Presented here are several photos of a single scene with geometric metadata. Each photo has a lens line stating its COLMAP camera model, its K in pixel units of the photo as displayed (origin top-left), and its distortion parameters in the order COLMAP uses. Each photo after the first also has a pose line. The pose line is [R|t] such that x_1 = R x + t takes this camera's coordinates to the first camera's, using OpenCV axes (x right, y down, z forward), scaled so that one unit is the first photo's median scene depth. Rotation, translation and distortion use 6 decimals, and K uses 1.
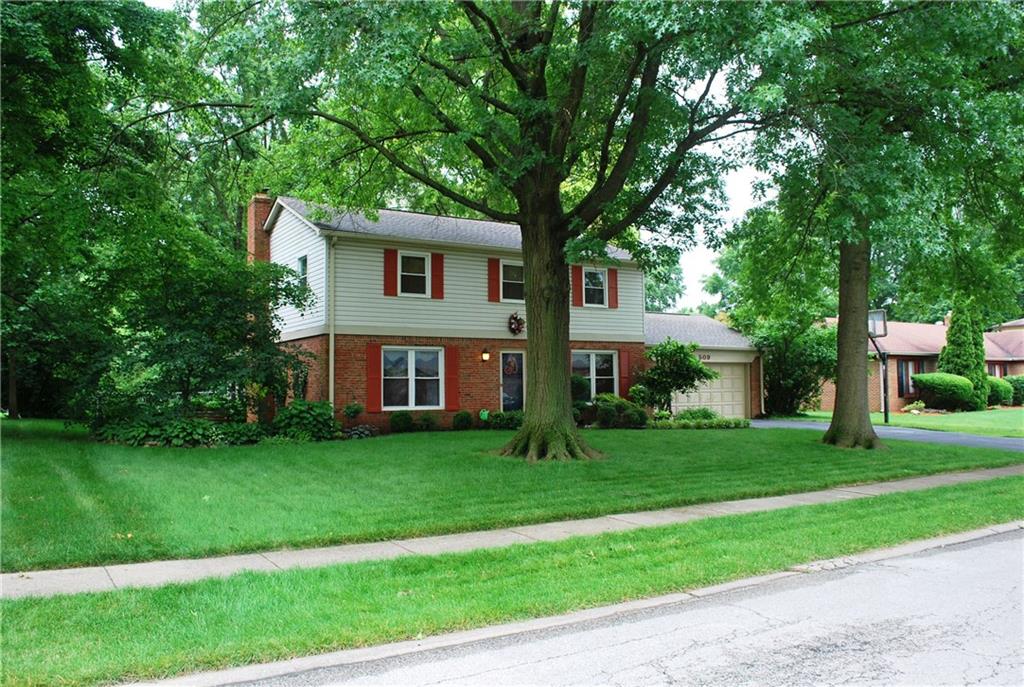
lens RADIAL K [[810.0, 0, 515.5], [0, 810.0, 351.3], [0, 0, 1]] dist [-0.082236, 0.009455]
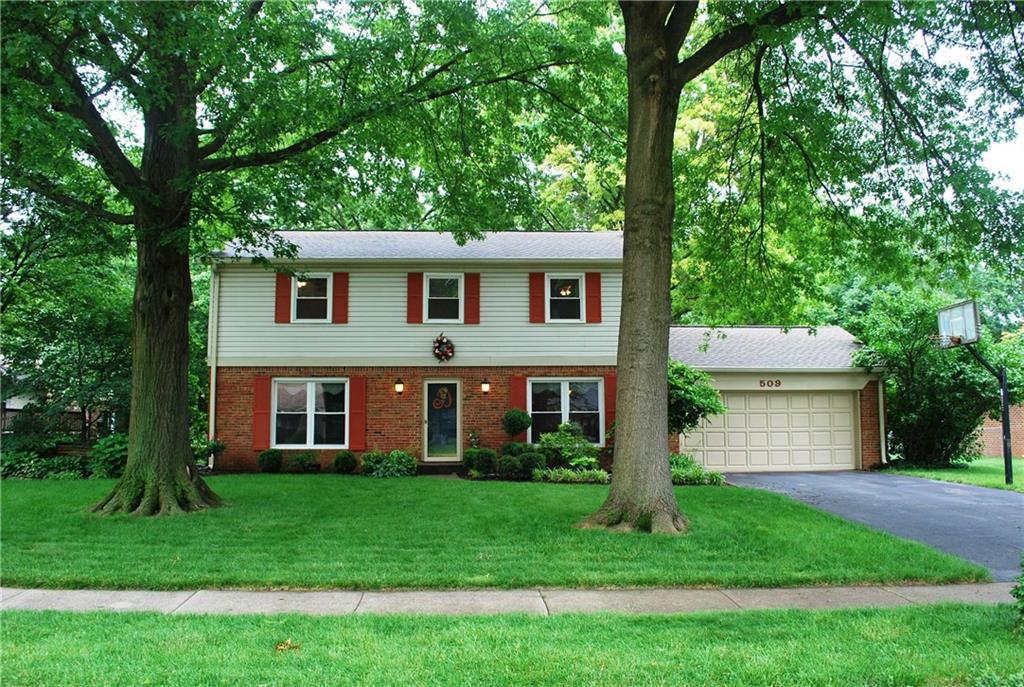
lens RADIAL K [[810.0, 0, 515.5], [0, 810.0, 351.3], [0, 0, 1]] dist [-0.082236, 0.009455]
pose [[0.866151, -0.041410, -0.498065, 0.504517], [0.018466, 0.998533, -0.050908, 0.013918], [0.499442, 0.034897, 0.865644, 0.331342]]
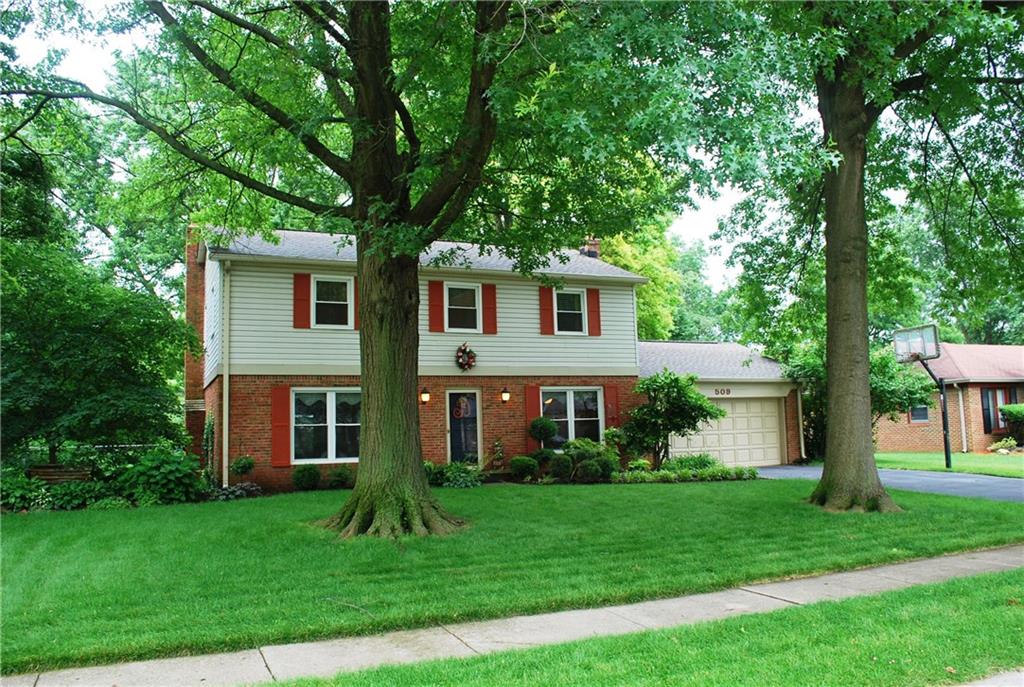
lens RADIAL K [[810.0, 0, 515.5], [0, 810.0, 351.3], [0, 0, 1]] dist [-0.082236, 0.009455]
pose [[0.990260, -0.034192, -0.134964, 0.173546], [0.026701, 0.998021, -0.056934, 0.009204], [0.136643, 0.052776, 0.989214, 0.188035]]
